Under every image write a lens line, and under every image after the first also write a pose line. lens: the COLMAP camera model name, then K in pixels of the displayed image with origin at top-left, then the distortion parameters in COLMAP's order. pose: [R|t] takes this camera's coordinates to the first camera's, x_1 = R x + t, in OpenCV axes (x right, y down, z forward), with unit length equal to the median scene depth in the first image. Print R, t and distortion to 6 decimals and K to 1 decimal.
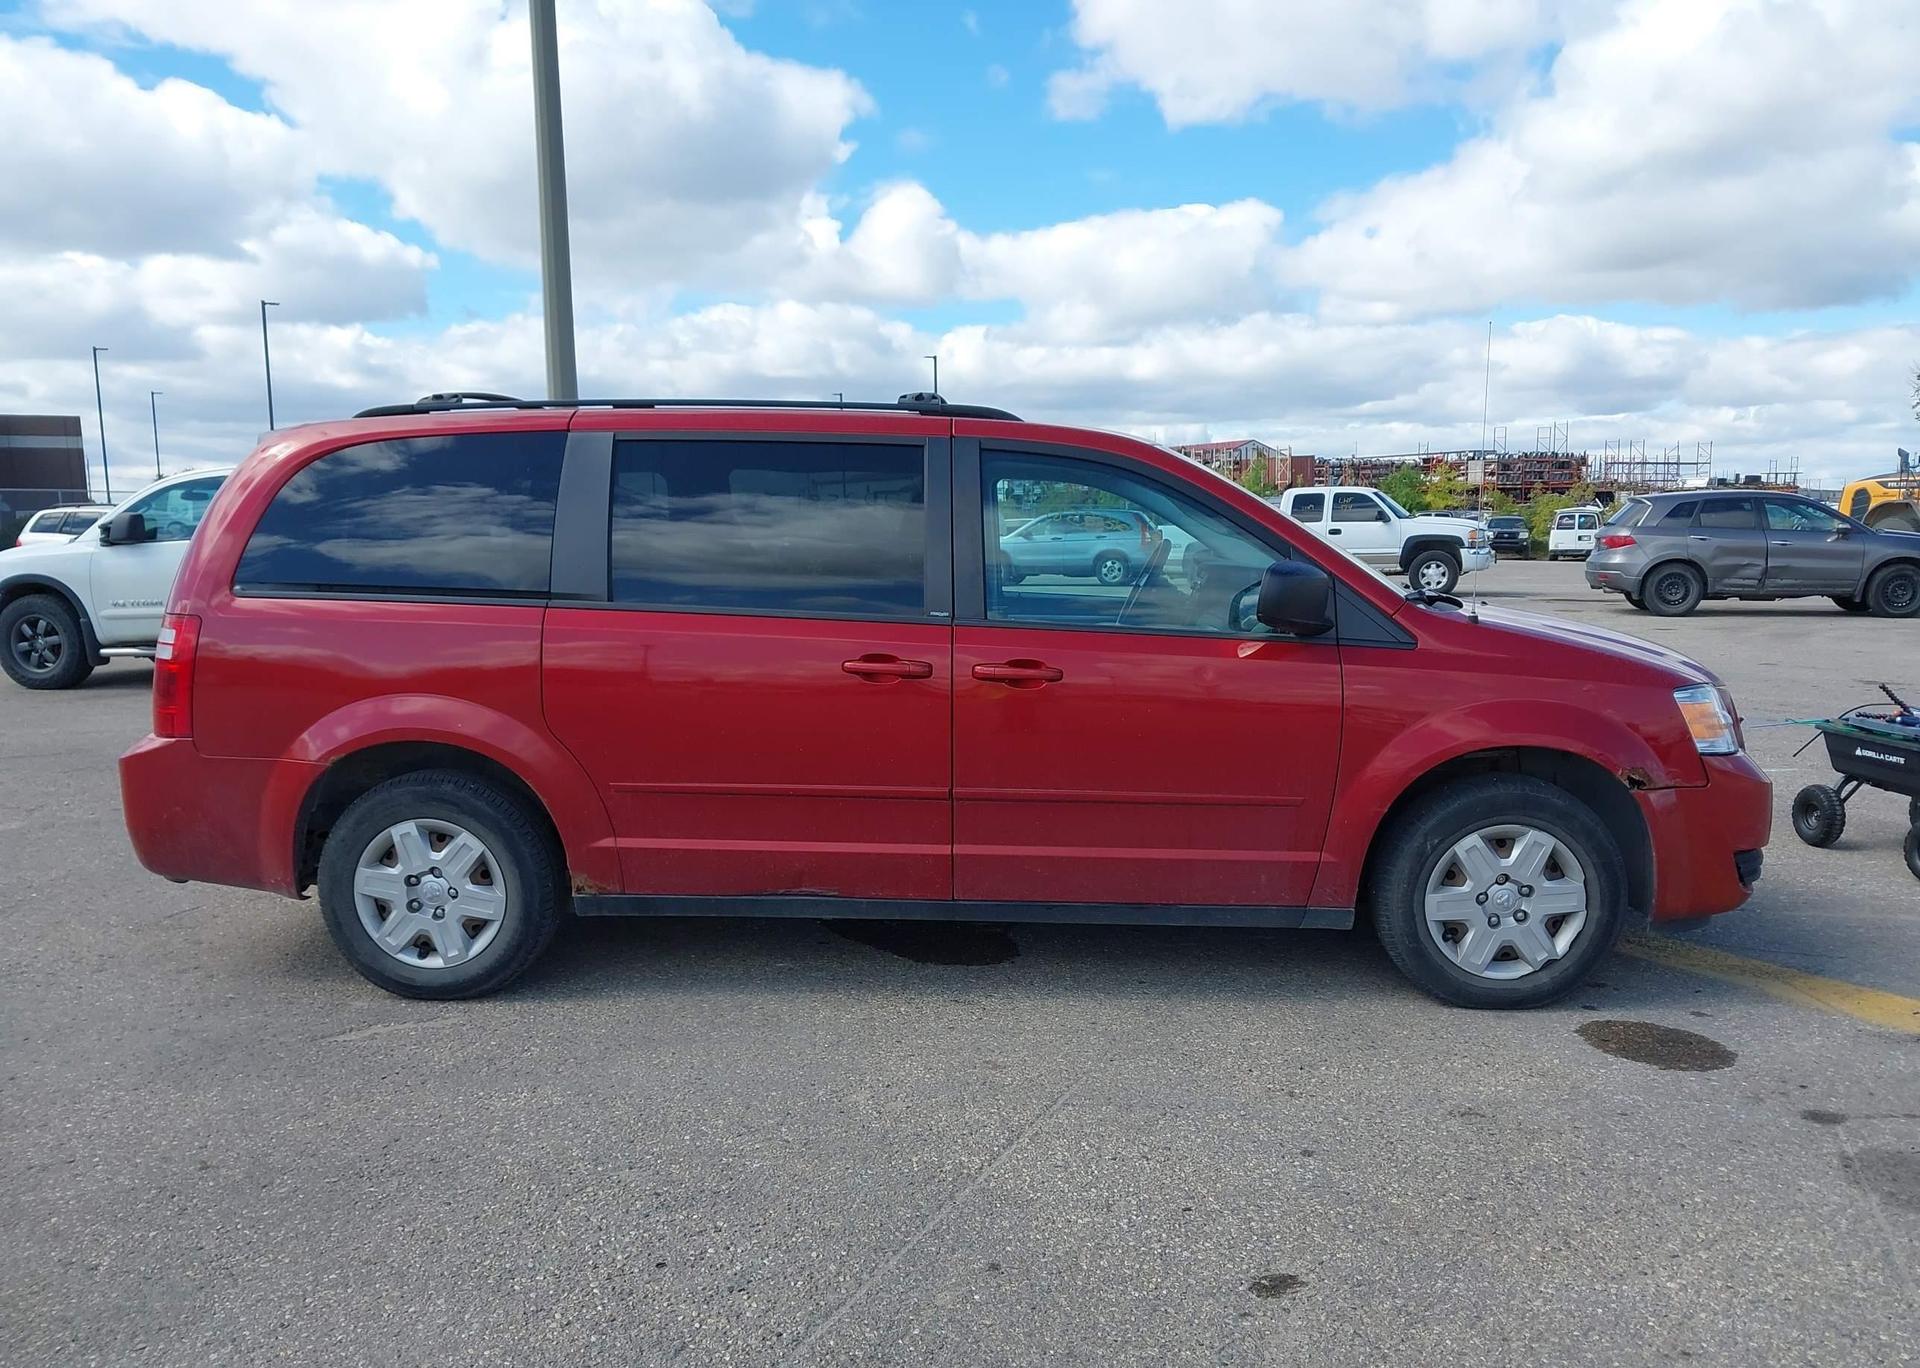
lens RADIAL K [[1553.4, 0, 974.4], [0, 1553.4, 784.5], [0, 0, 1]] dist [-0.014930, -0.006110]
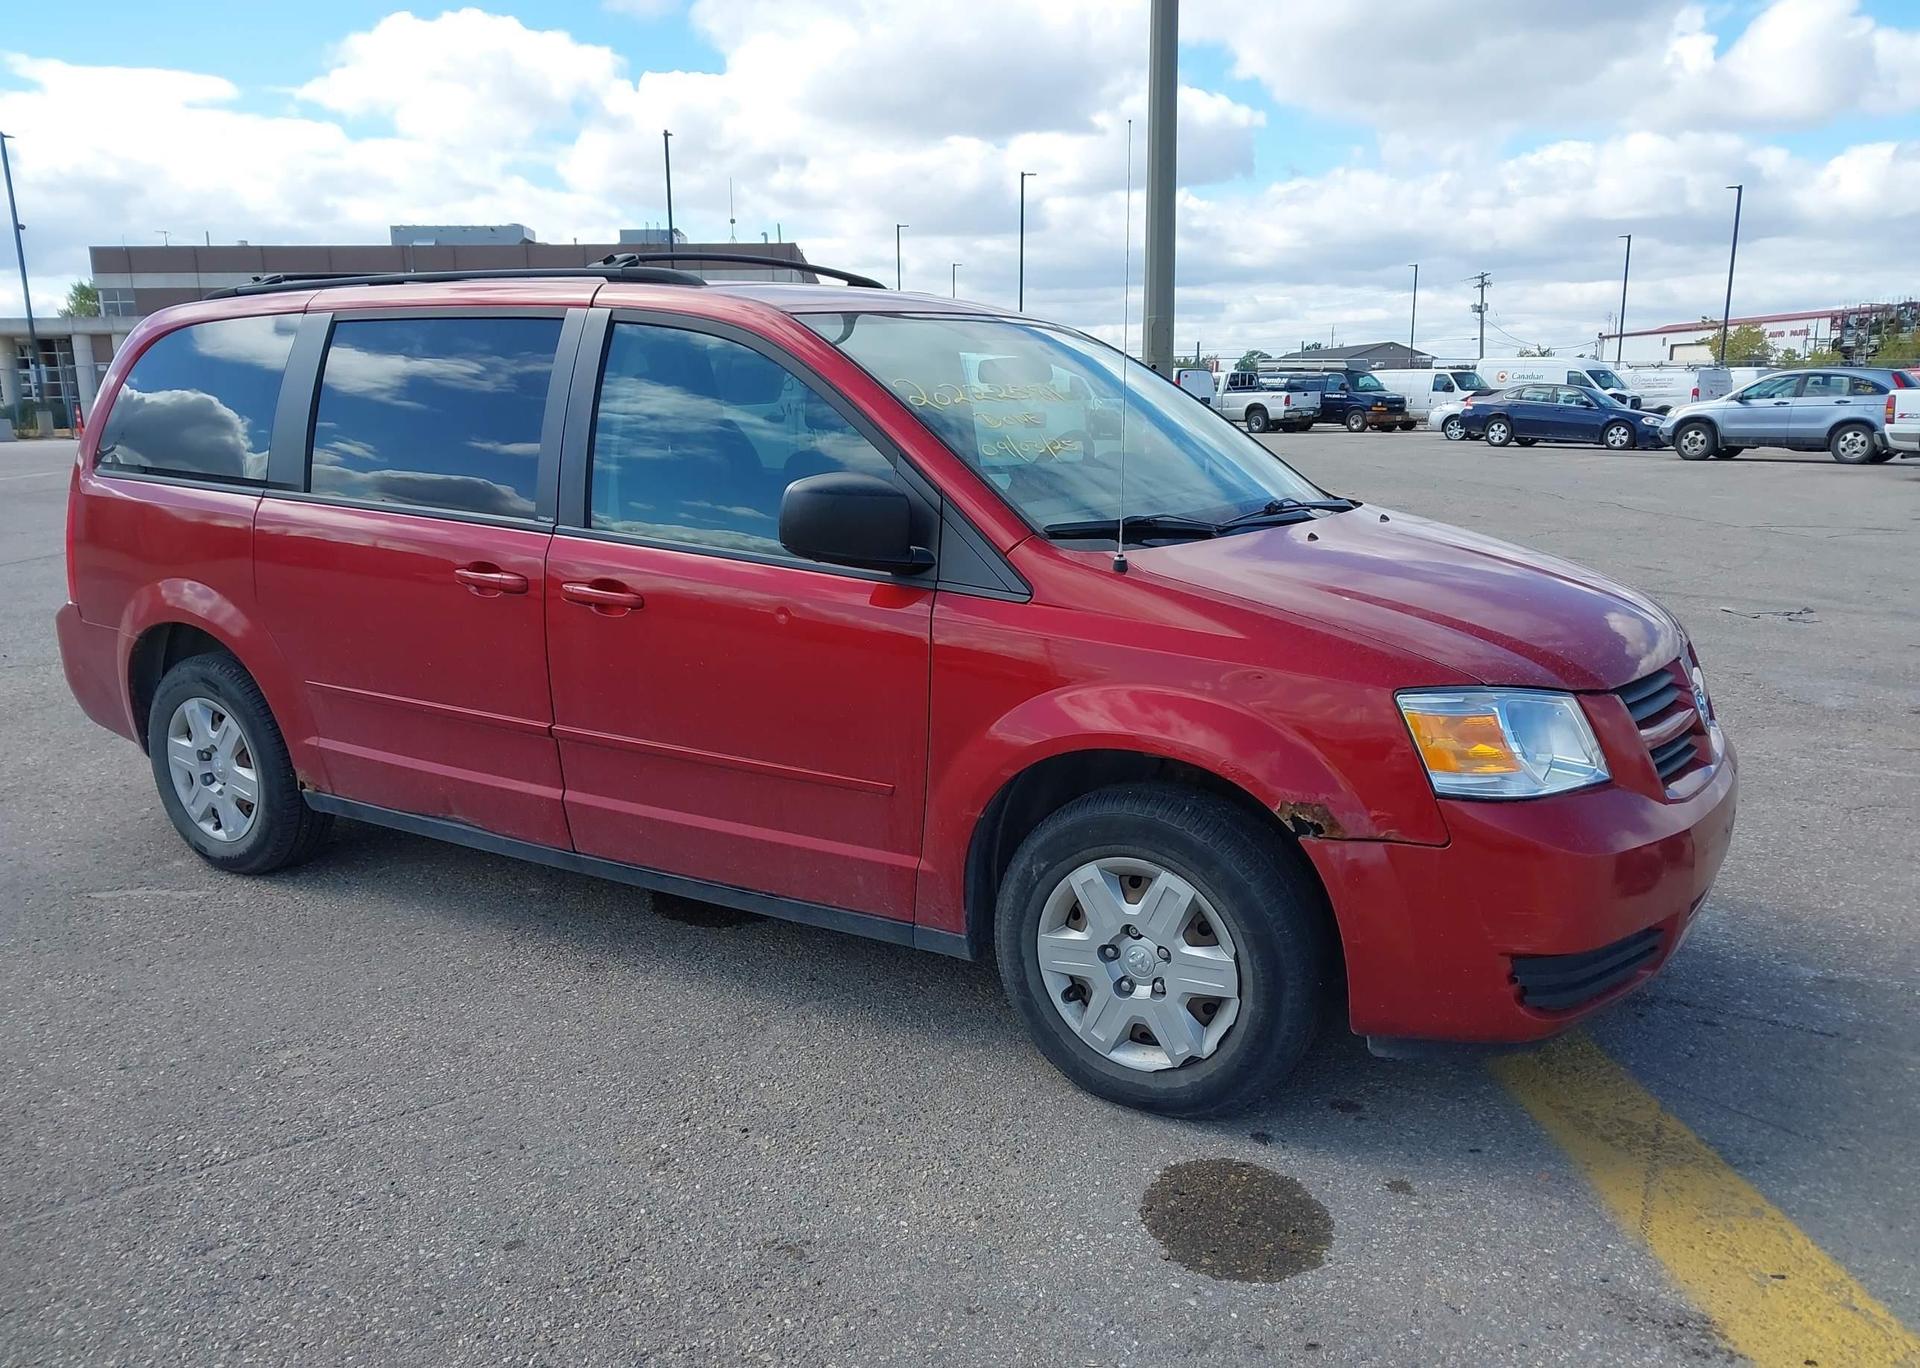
lens RADIAL K [[1531.4, 0, 955.1], [0, 1531.4, 759.0], [0, 0, 1]] dist [0.004515, 0.007167]
pose [[0.868469, 0.116784, -0.481792, 0.549934], [-0.080689, 0.992197, 0.095055, -0.071781], [0.489134, -0.043677, 0.871115, 0.322253]]
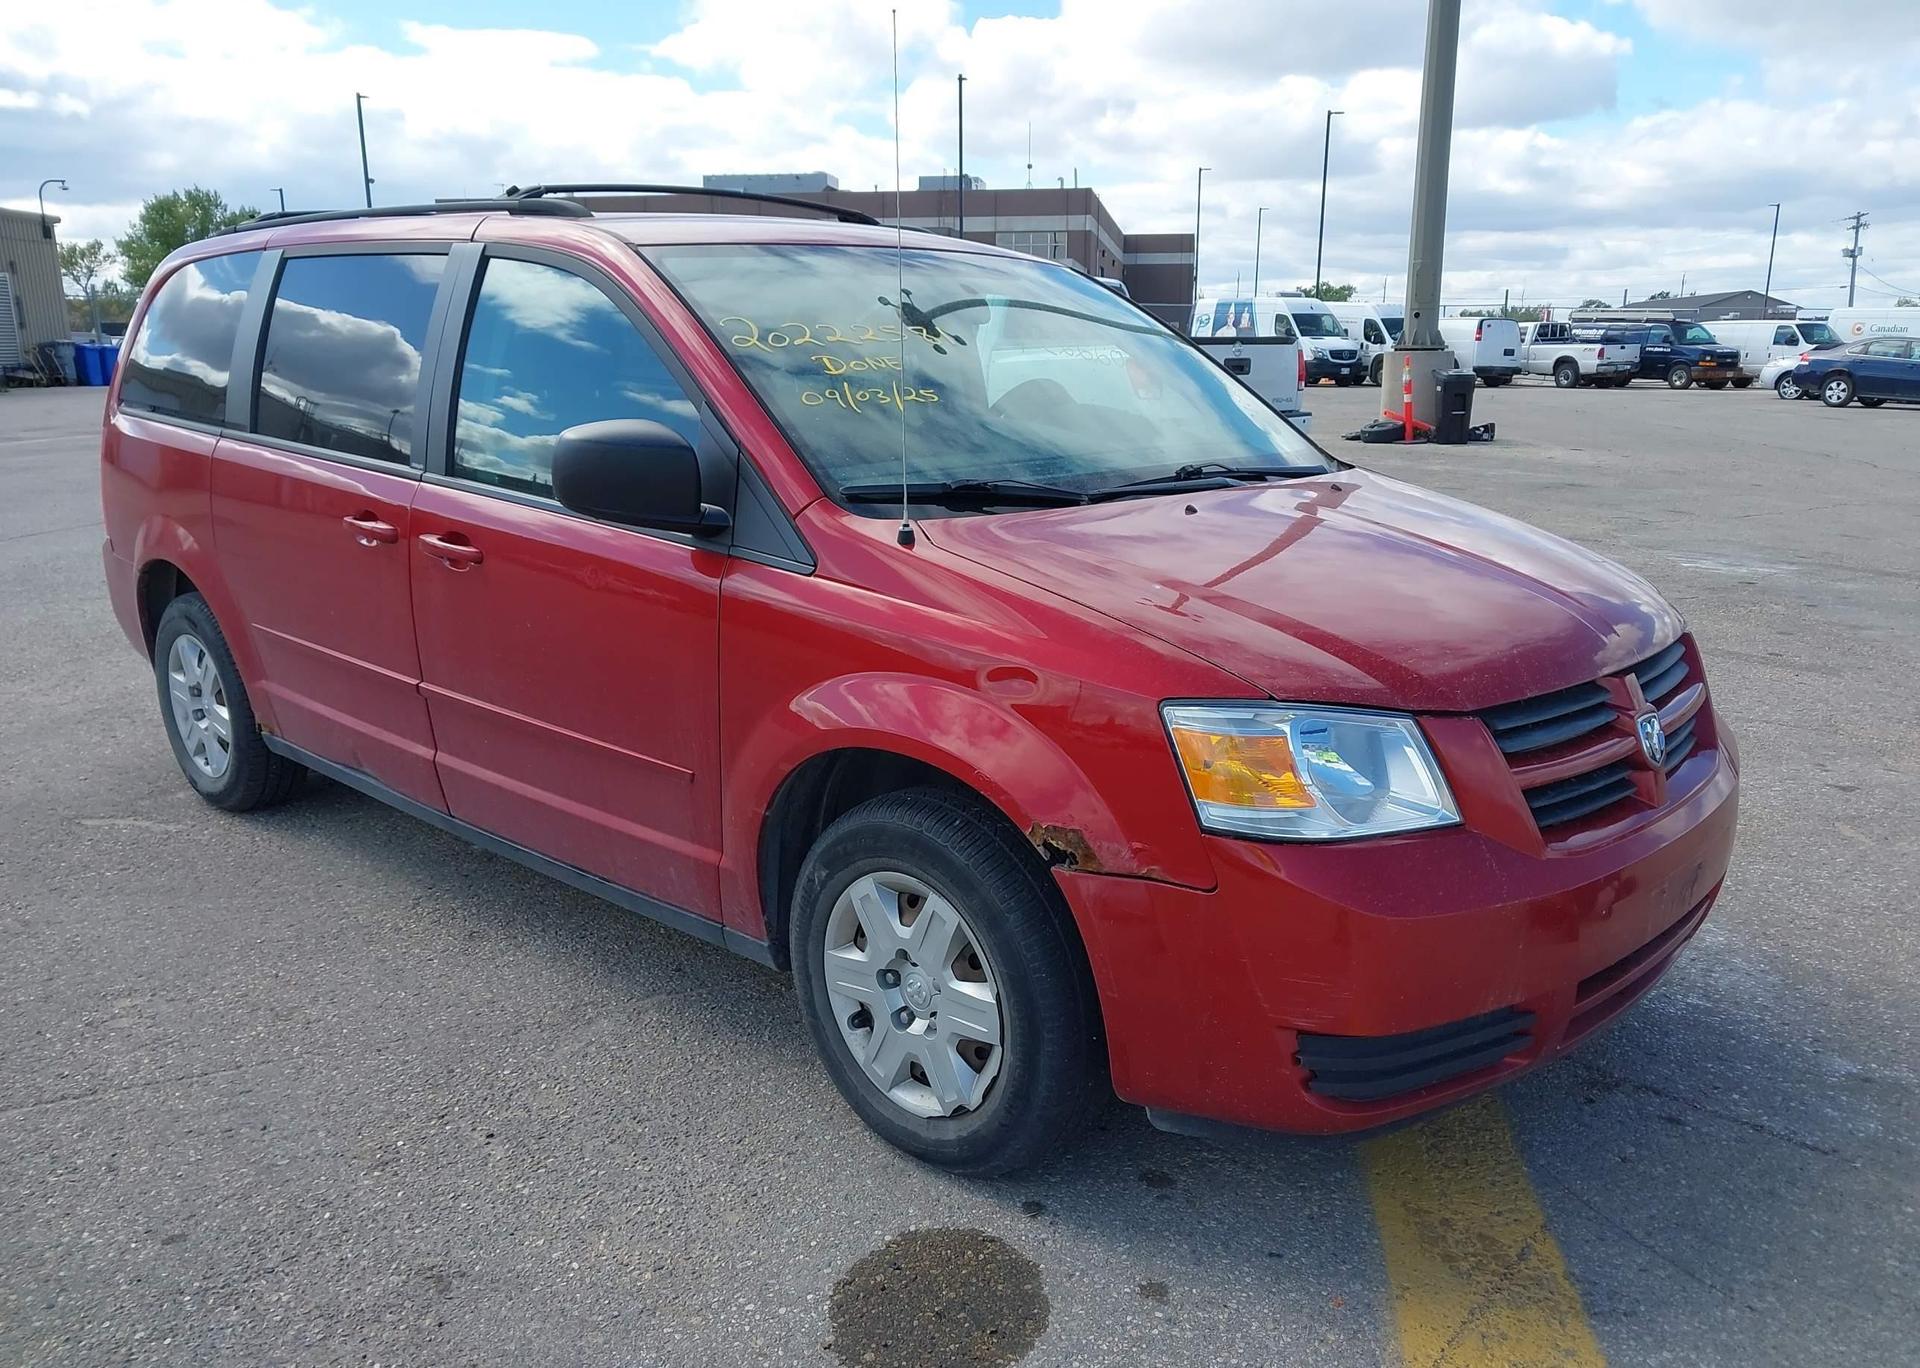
lens RADIAL K [[1531.4, 0, 955.1], [0, 1531.4, 759.0], [0, 0, 1]] dist [0.004515, 0.007167]
pose [[0.752796, 0.180860, -0.632920, 0.669297], [-0.114569, 0.982838, 0.144582, -0.099512], [0.648207, -0.036328, 0.760597, 0.503311]]
